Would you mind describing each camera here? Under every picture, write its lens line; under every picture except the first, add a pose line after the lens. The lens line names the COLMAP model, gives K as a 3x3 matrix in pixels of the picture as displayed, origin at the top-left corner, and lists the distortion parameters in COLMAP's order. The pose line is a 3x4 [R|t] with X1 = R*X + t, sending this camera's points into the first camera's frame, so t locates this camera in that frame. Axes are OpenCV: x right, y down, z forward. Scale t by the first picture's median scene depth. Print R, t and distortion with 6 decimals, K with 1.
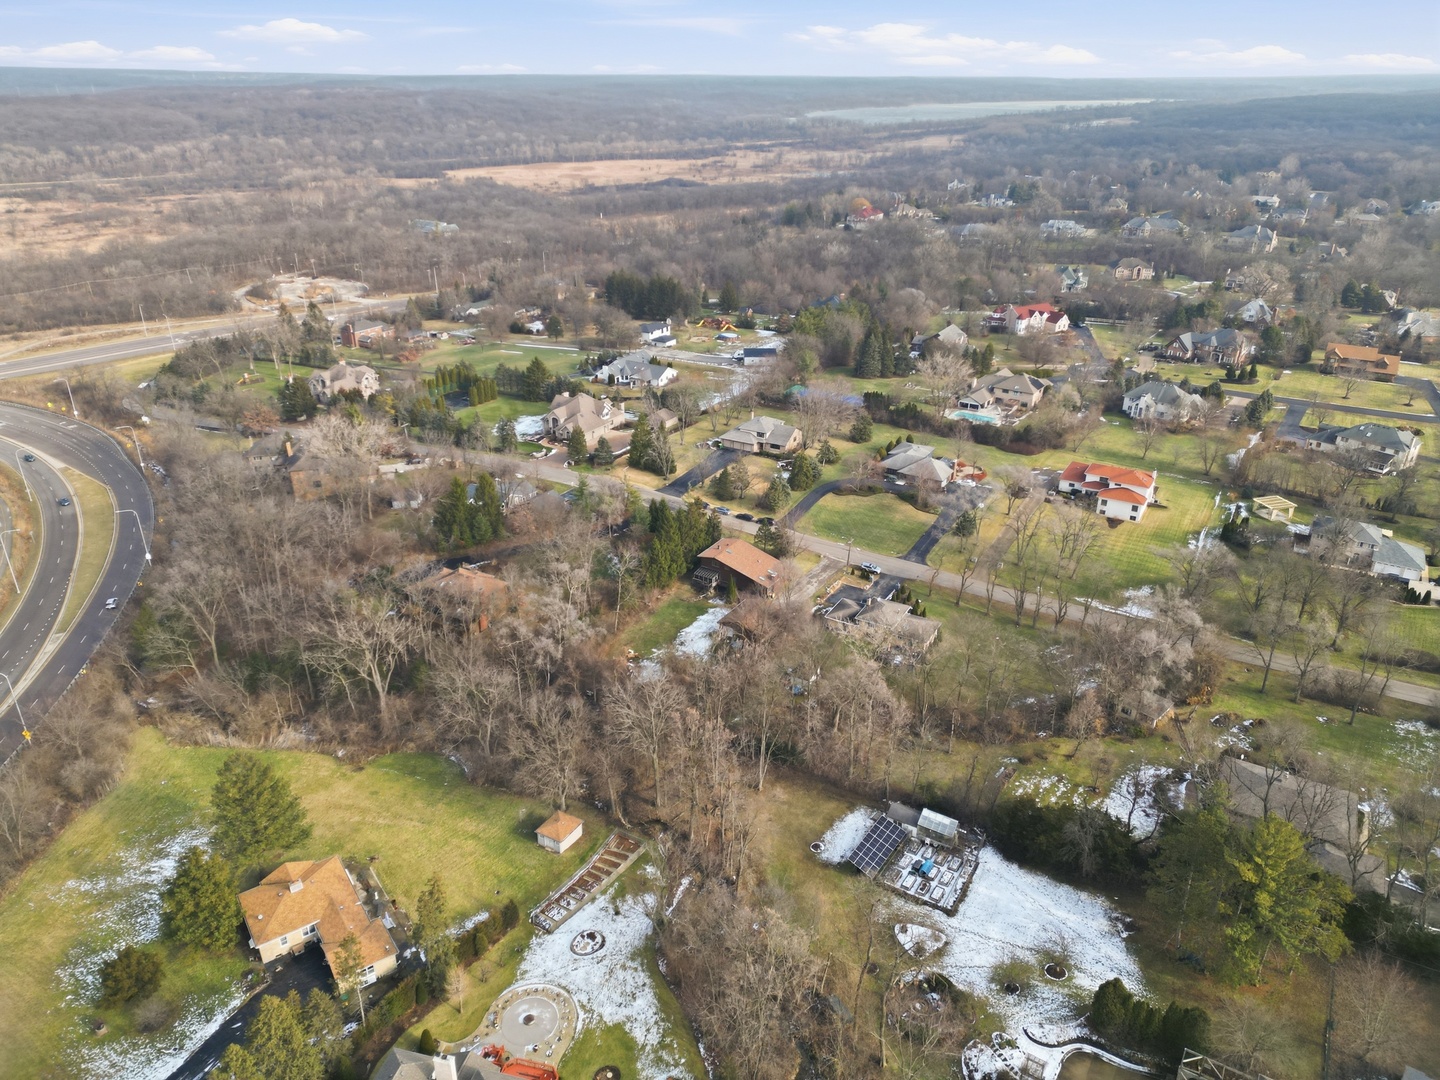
lens RADIAL K [[991.5, 0, 720.0], [0, 991.5, 540.0], [0, 0, 1]] dist [0.083796, -0.085471]
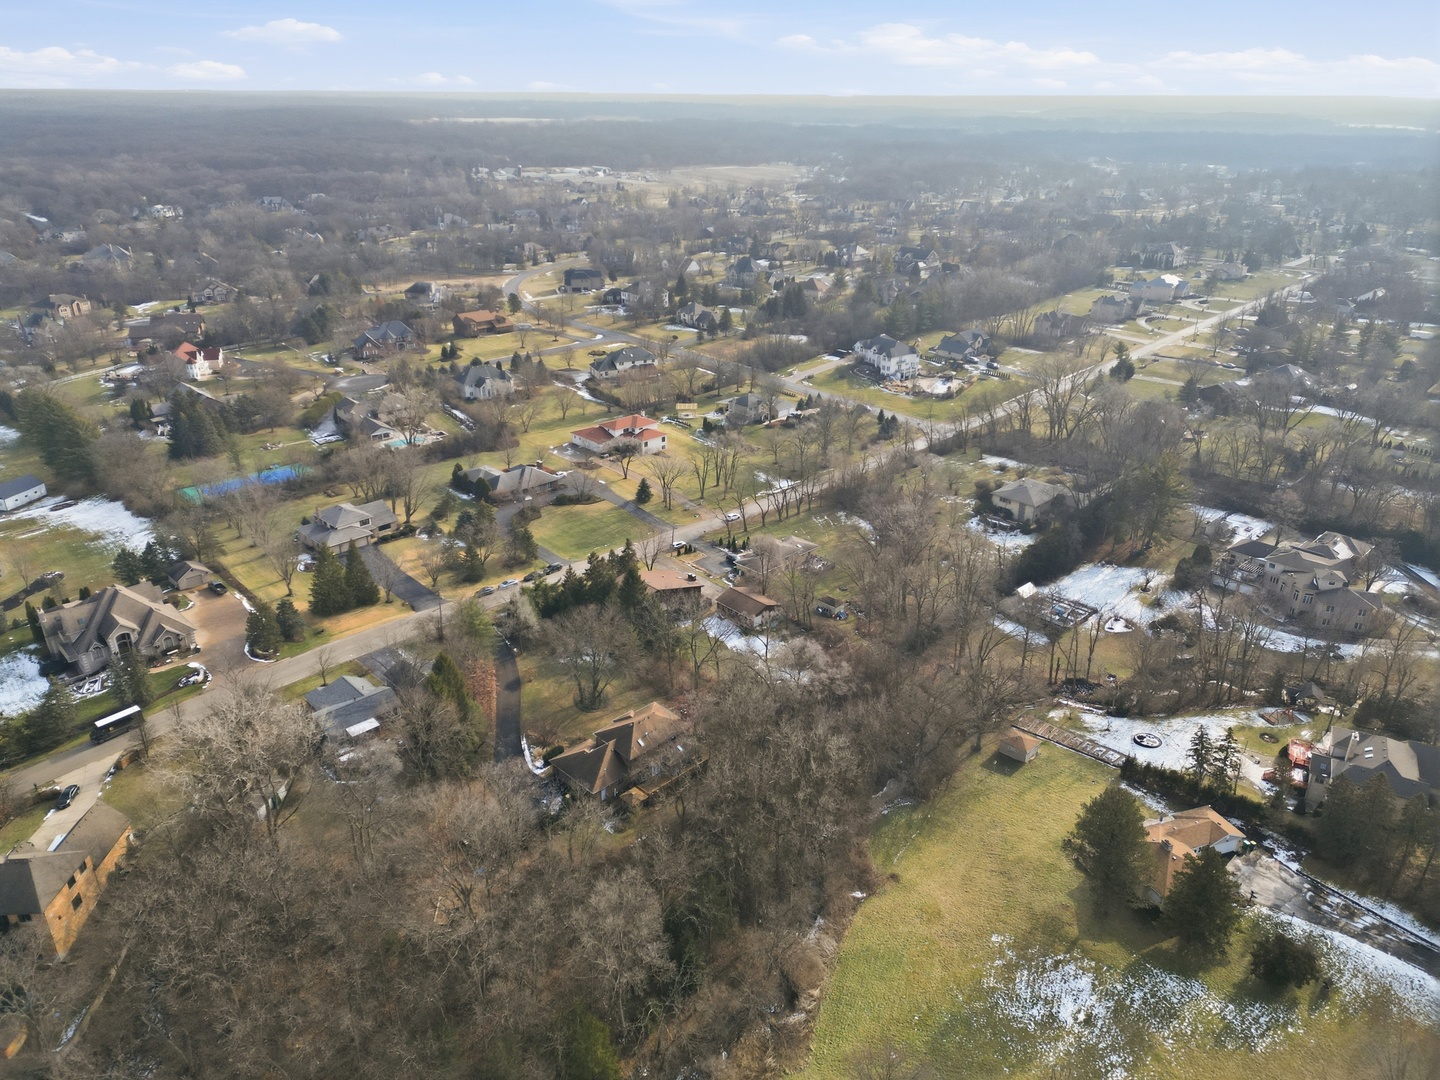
lens RADIAL K [[991.5, 0, 720.0], [0, 991.5, 540.0], [0, 0, 1]] dist [0.083796, -0.085471]
pose [[0.257032, -0.396512, 0.881313, -0.728595], [0.398335, 0.874349, 0.277205, -0.239024], [-0.880490, 0.279807, 0.382681, 0.477941]]
